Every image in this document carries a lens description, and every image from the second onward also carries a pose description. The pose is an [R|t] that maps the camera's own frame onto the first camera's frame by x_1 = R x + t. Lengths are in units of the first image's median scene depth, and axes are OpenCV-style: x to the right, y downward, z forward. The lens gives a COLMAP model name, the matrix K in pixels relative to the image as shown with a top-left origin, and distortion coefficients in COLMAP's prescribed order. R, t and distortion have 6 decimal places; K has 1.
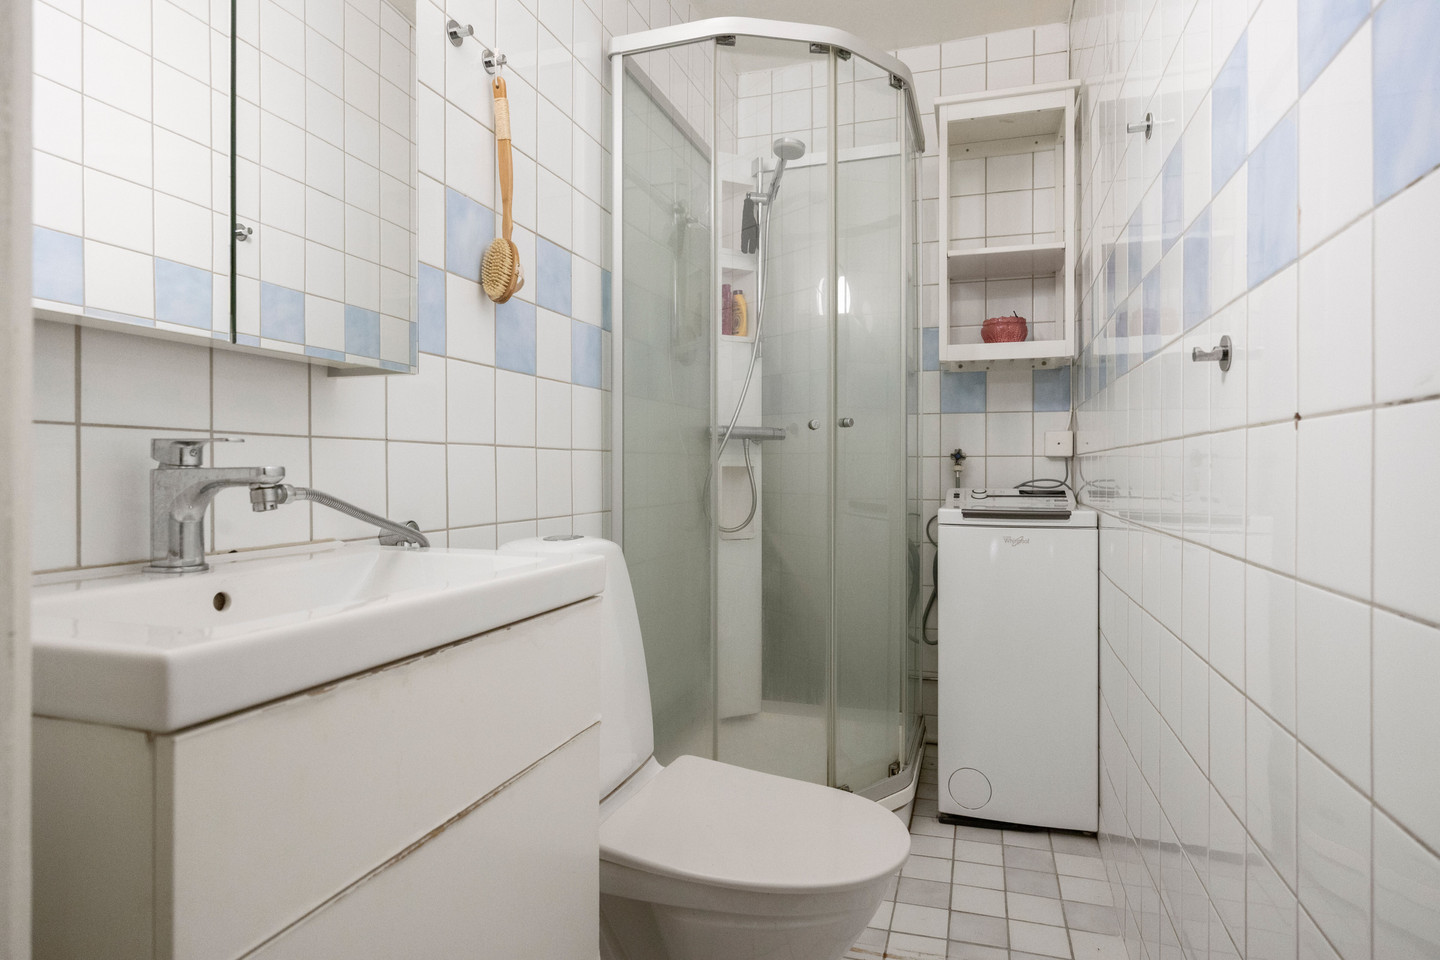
lens RADIAL K [[820.9, 0, 716.4], [0, 820.9, 477.6], [0, 0, 1]] dist [-0.004520, -0.004832]
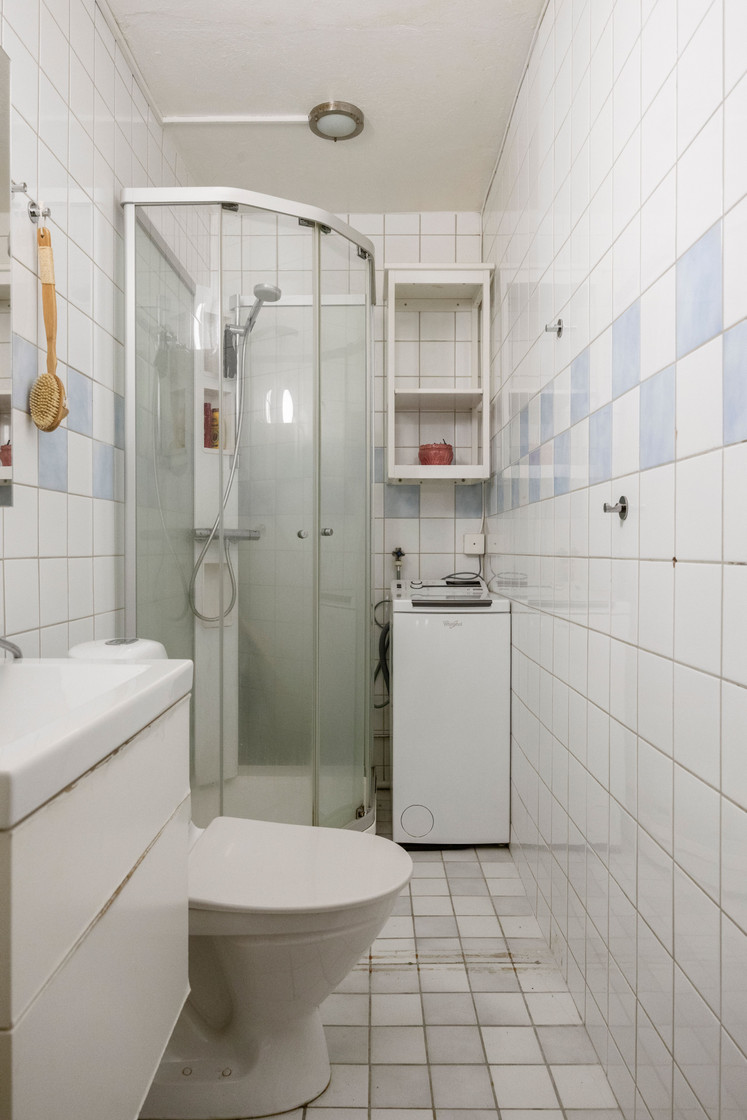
lens RADIAL K [[760.4, 0, 373.7], [0, 760.4, 560.6], [0, 0, 1]] dist [-0.017453, -0.010582]
pose [[0.950342, -0.004589, 0.311172, -0.127513], [0.001669, 0.999952, 0.009650, -0.036083], [-0.311201, -0.008651, 0.950305, -0.093089]]
